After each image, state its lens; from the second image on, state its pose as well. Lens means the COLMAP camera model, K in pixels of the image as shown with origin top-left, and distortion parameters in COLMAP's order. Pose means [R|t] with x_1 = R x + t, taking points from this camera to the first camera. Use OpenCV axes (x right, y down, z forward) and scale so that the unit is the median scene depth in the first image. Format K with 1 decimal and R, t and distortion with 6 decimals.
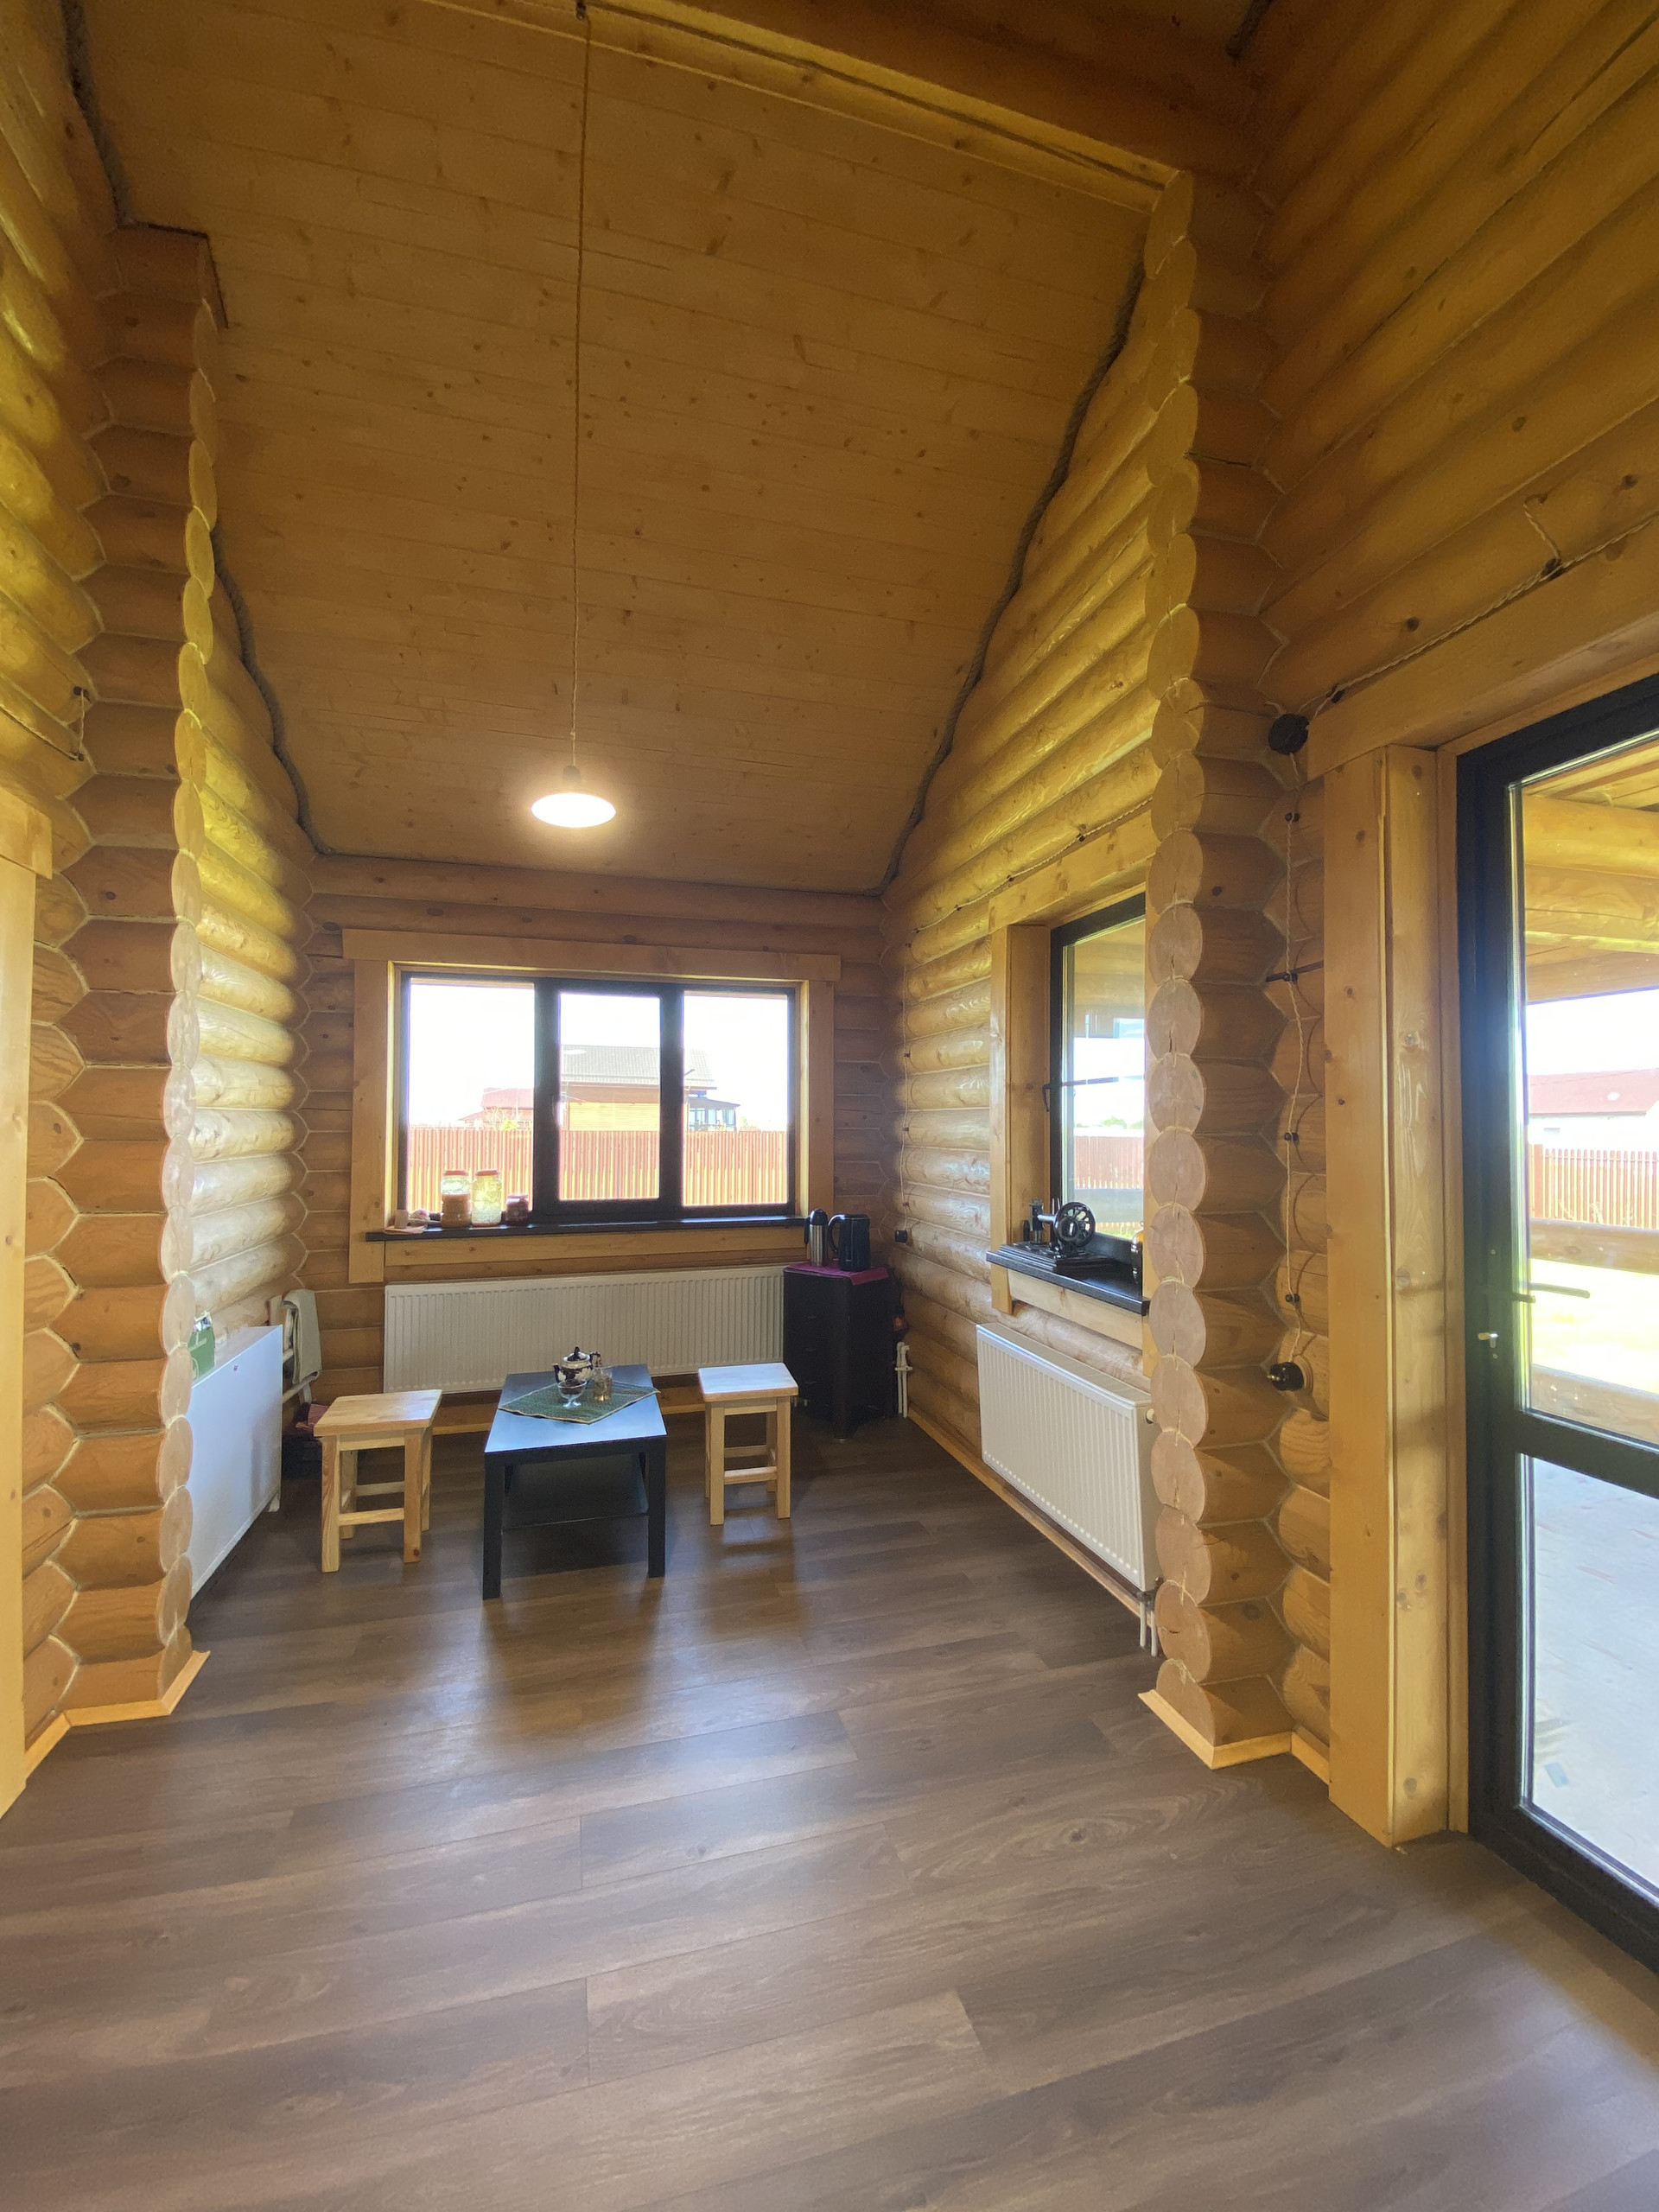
lens RADIAL K [[901.6, 0, 829.5], [0, 901.6, 1106.0], [0, 0, 1]] dist [0.008242, -0.015432]
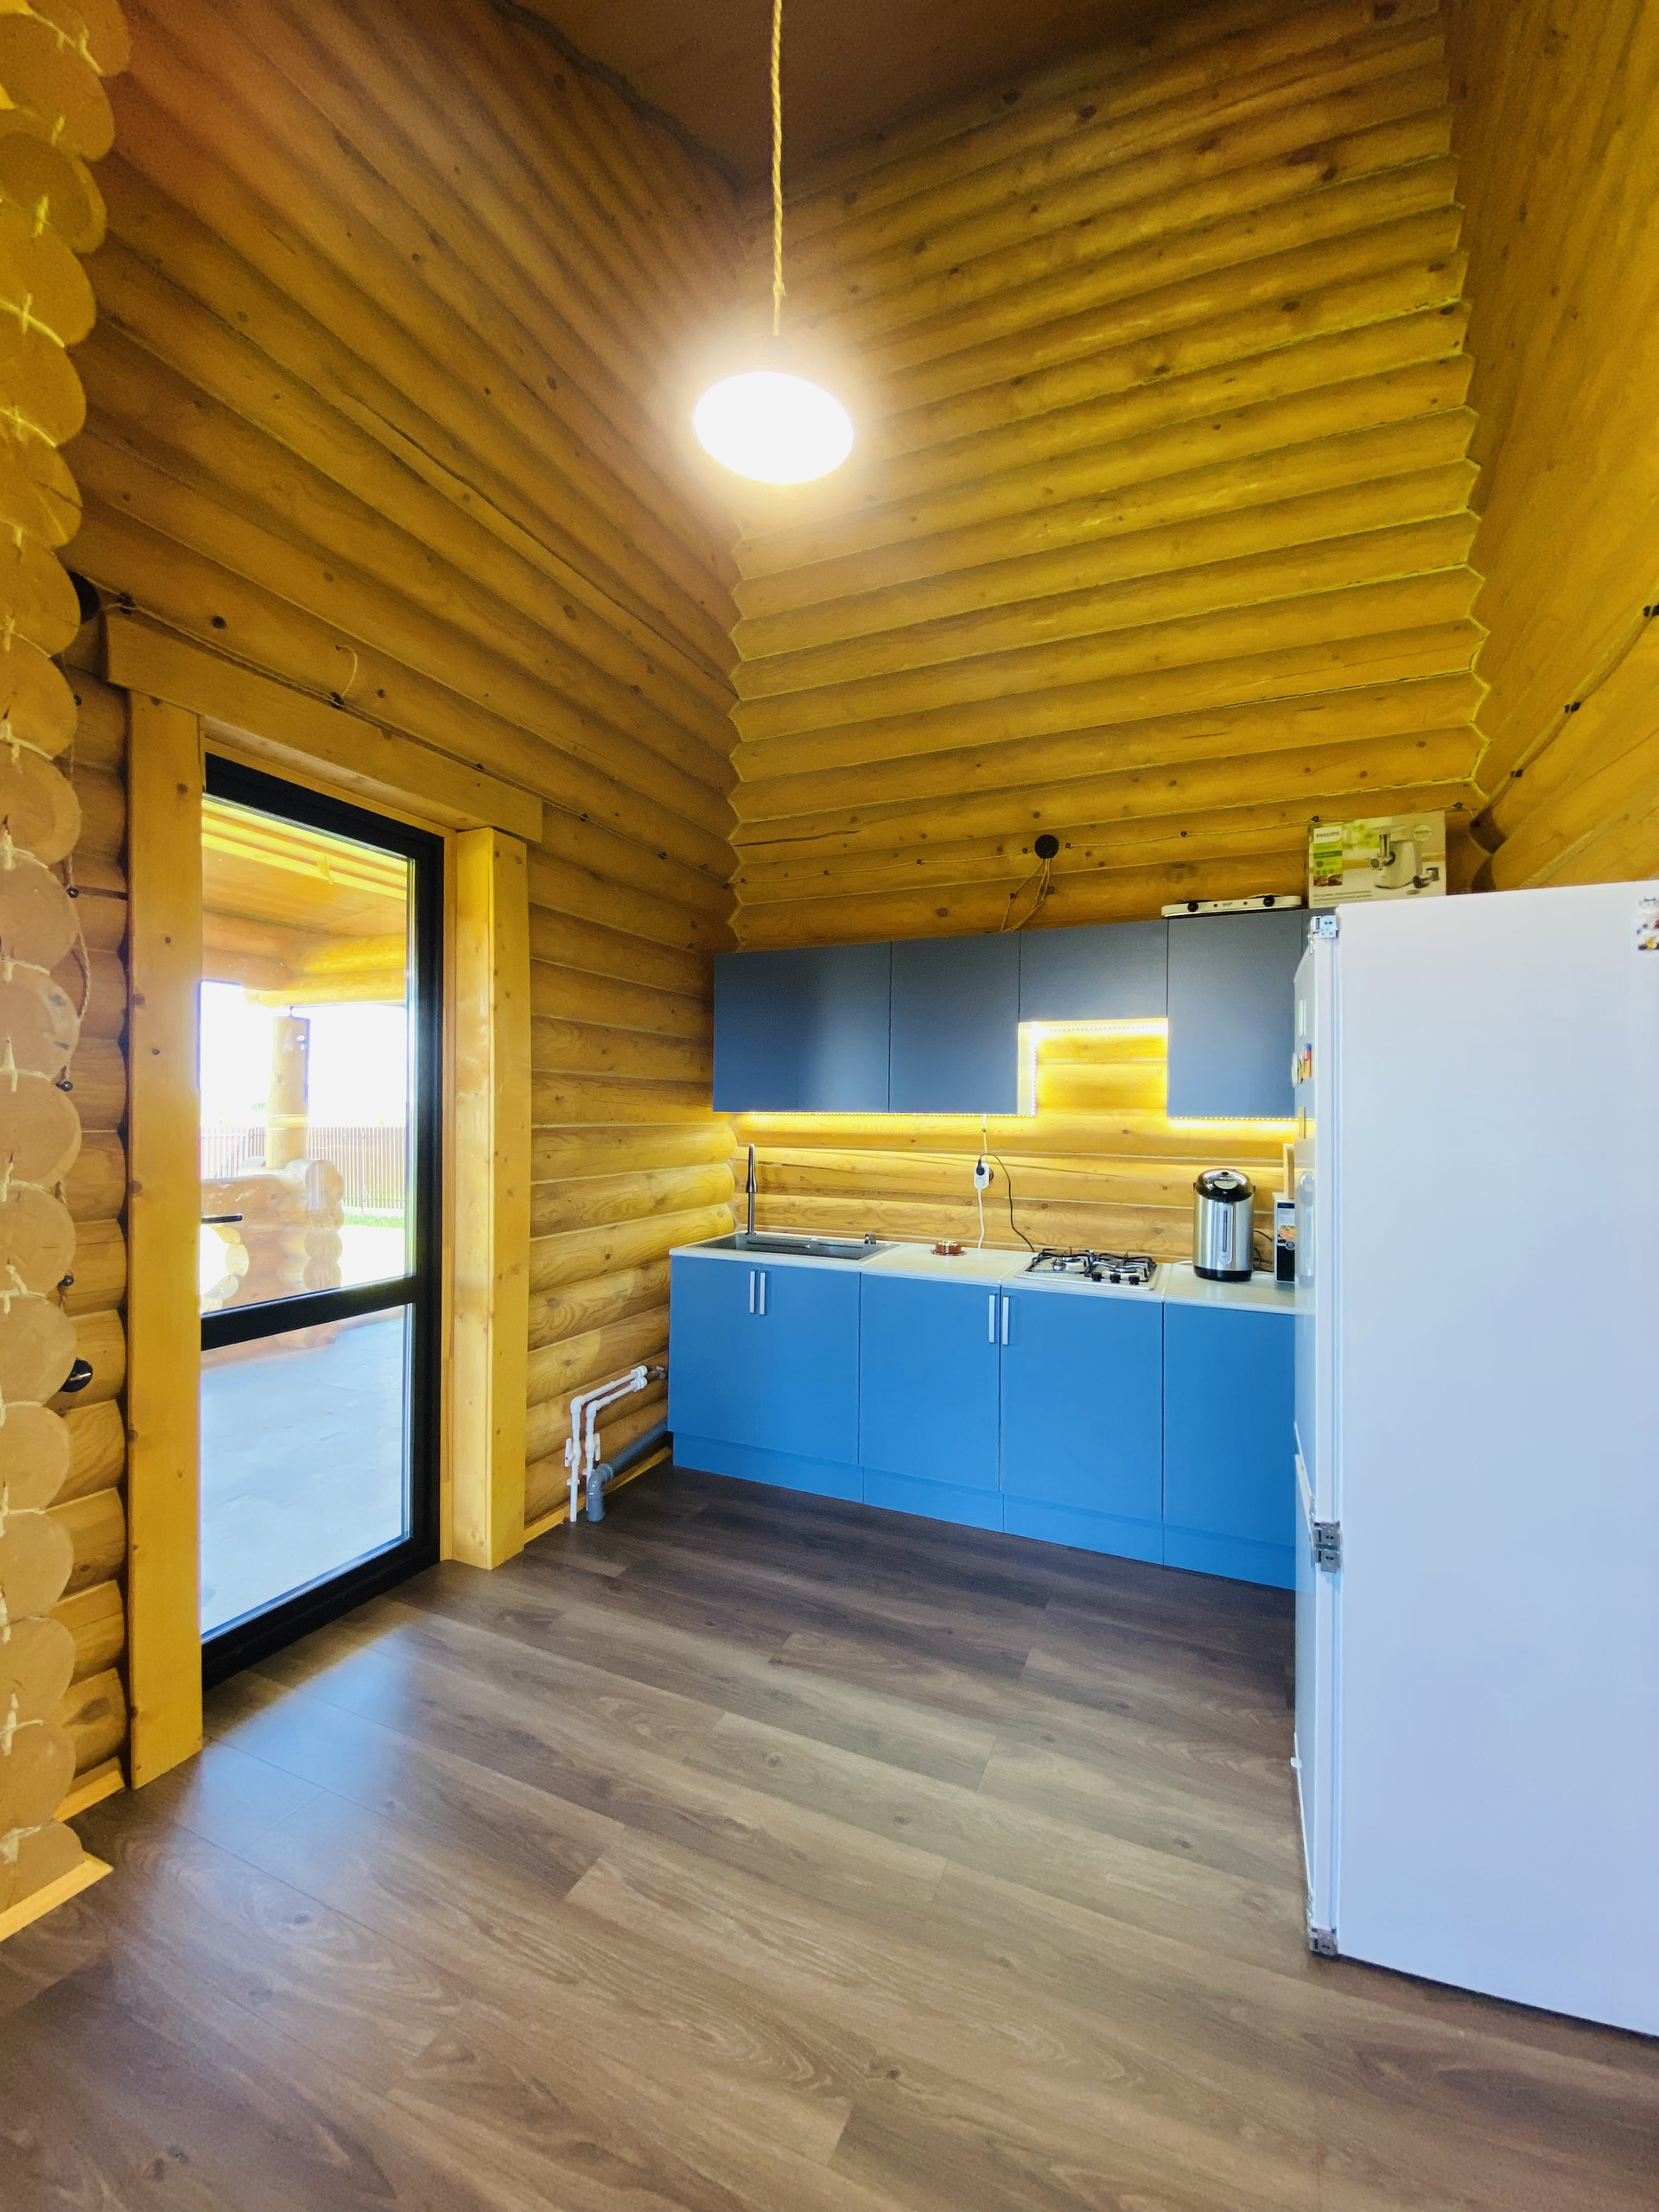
lens RADIAL K [[901.6, 0, 829.5], [0, 901.6, 1106.0], [0, 0, 1]] dist [0.008242, -0.015432]
pose [[-0.766854, -0.004899, 0.641803, -0.682020], [-0.028942, 0.999218, -0.026954, 0.067142], [-0.641168, -0.039245, -0.766396, 1.448318]]
